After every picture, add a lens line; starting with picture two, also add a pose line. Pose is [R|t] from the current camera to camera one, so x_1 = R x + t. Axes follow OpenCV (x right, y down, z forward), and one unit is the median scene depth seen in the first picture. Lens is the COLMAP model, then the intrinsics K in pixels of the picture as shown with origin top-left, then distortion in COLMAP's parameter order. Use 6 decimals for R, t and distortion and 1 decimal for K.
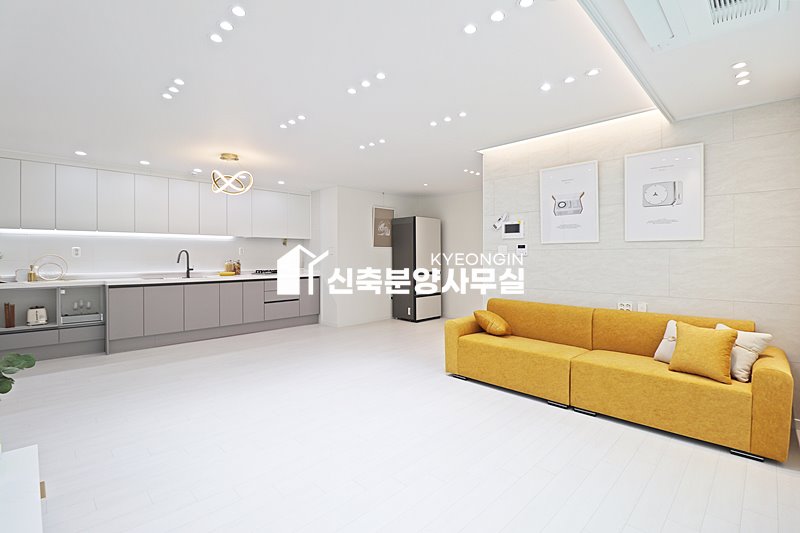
lens RADIAL K [[374.8, 0, 403.8], [0, 374.8, 260.3], [0, 0, 1]] dist [-0.004190, -0.003731]
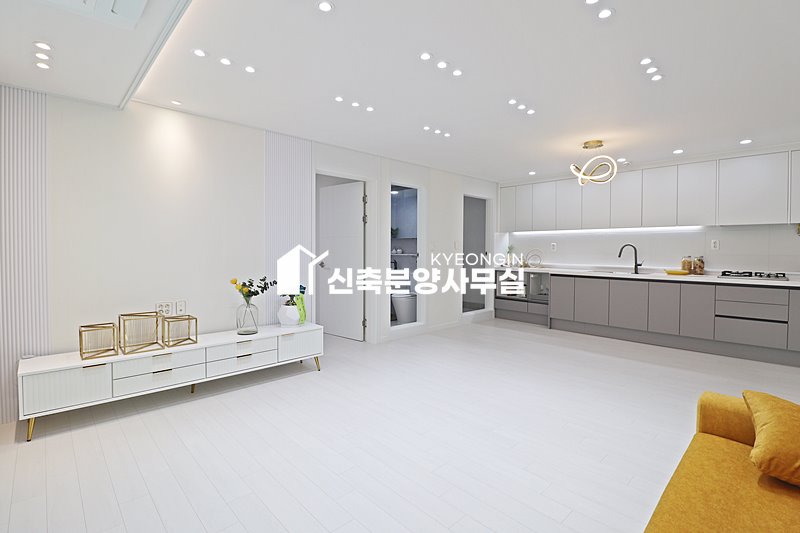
lens RADIAL K [[374.8, 0, 403.1], [0, 374.8, 260.0], [0, 0, 1]] dist [-0.004190, -0.003731]
pose [[-0.029184, 0.033915, -0.998999, 0.382191], [-0.013851, 0.999315, 0.034330, -0.011592], [0.999478, 0.014839, -0.028694, 0.444298]]
